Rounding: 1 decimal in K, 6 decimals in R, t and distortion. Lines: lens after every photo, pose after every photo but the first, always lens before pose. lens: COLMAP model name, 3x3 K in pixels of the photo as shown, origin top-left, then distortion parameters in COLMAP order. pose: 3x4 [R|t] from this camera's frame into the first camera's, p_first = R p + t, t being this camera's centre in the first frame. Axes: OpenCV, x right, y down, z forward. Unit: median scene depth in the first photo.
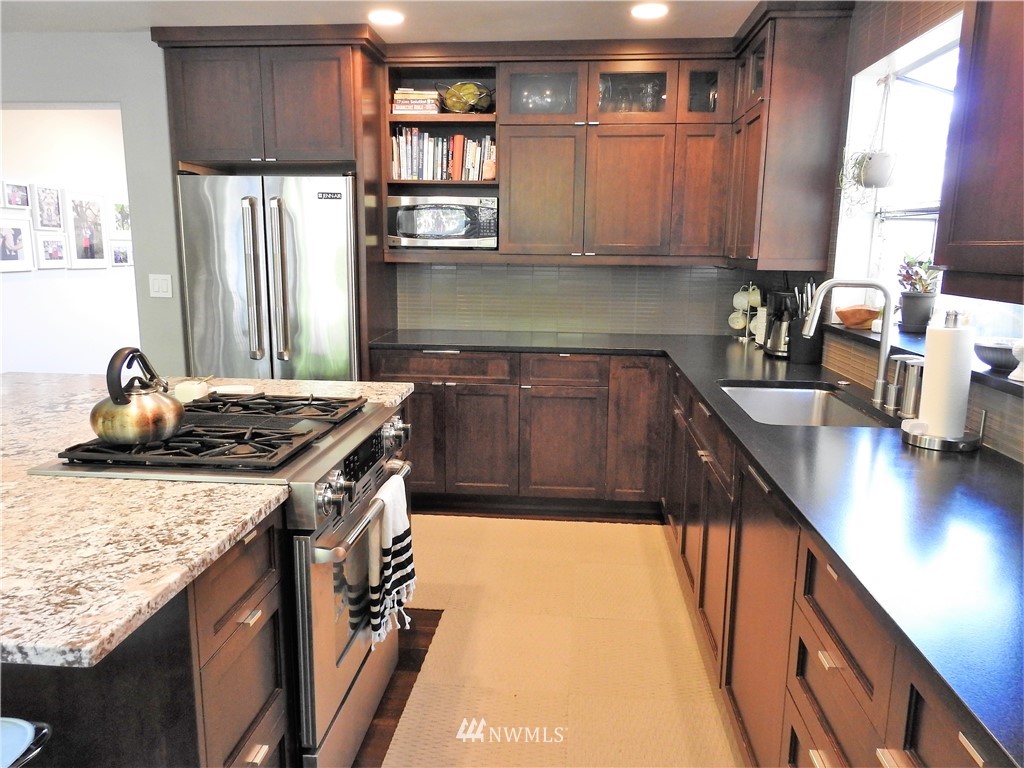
lens RADIAL K [[738.0, 0, 513.7], [0, 738.0, 380.9], [0, 0, 1]] dist [0.010822, -0.004489]
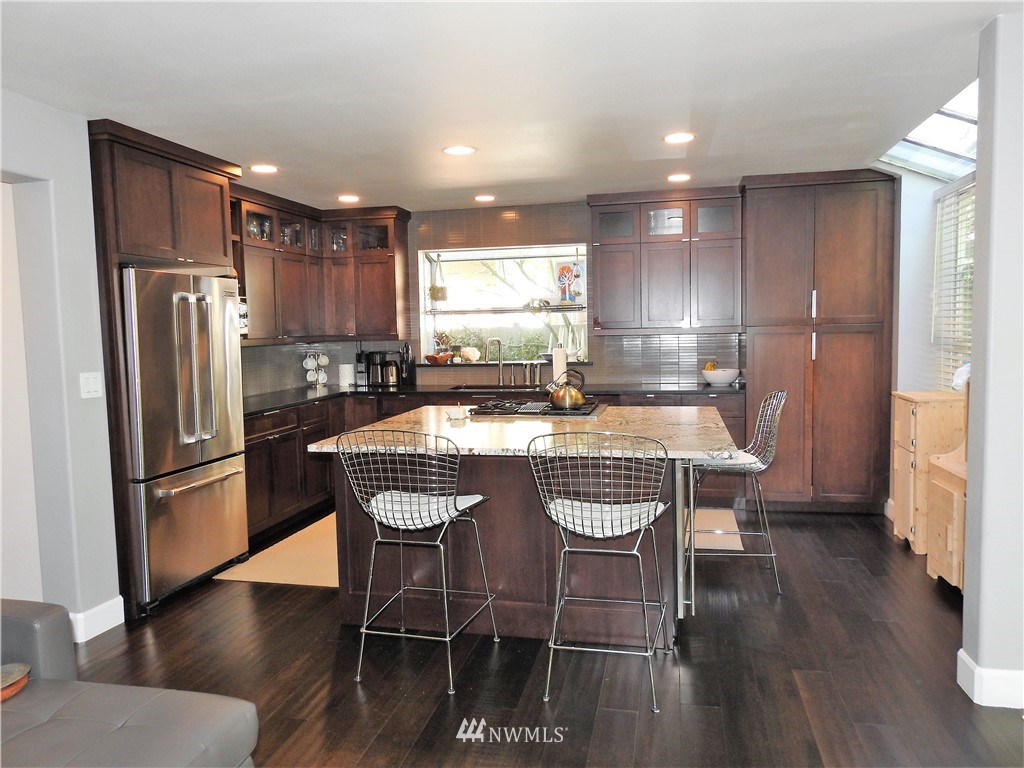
lens RADIAL K [[738.0, 0, 507.7], [0, 738.0, 383.9], [0, 0, 1]] dist [0.010822, -0.004489]
pose [[0.139722, -0.090413, 0.986054, -1.318768], [0.201761, 0.977531, 0.061043, -0.083927], [-0.969418, 0.190418, 0.154824, 0.377056]]
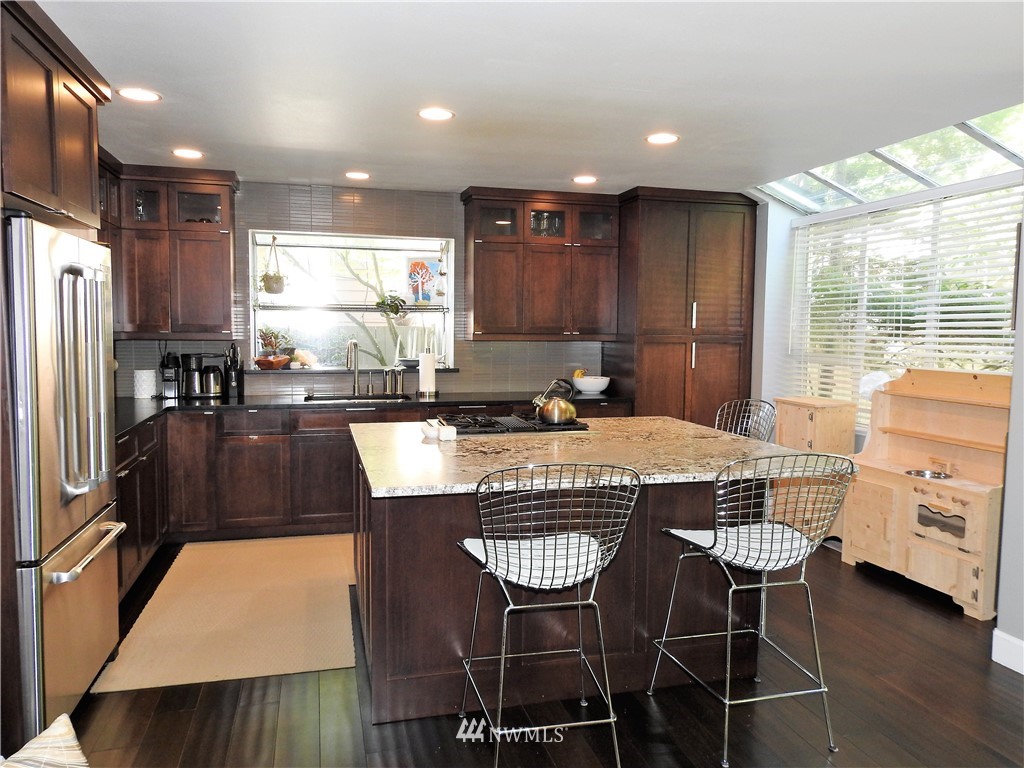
lens RADIAL K [[738.0, 0, 510.0], [0, 738.0, 382.4], [0, 0, 1]] dist [0.010822, -0.004489]
pose [[-0.338378, -0.084145, 0.937241, -1.120805], [0.157155, 0.976953, 0.144449, -0.166739], [-0.927795, 0.196171, -0.317355, 0.823118]]
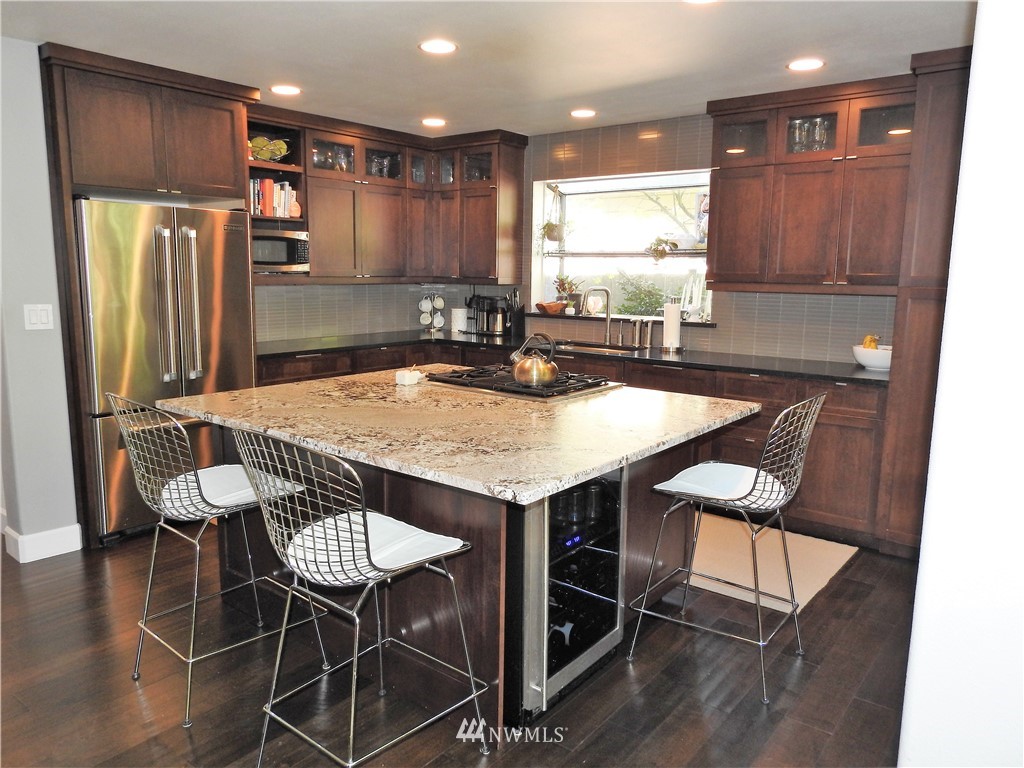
lens RADIAL K [[738.0, 0, 508.6], [0, 738.0, 382.5], [0, 0, 1]] dist [0.010822, -0.004489]
pose [[0.557256, -0.129871, 0.820121, -0.930022], [0.142376, 0.988010, 0.059715, -0.020783], [-0.818043, 0.083489, 0.569065, 0.017966]]
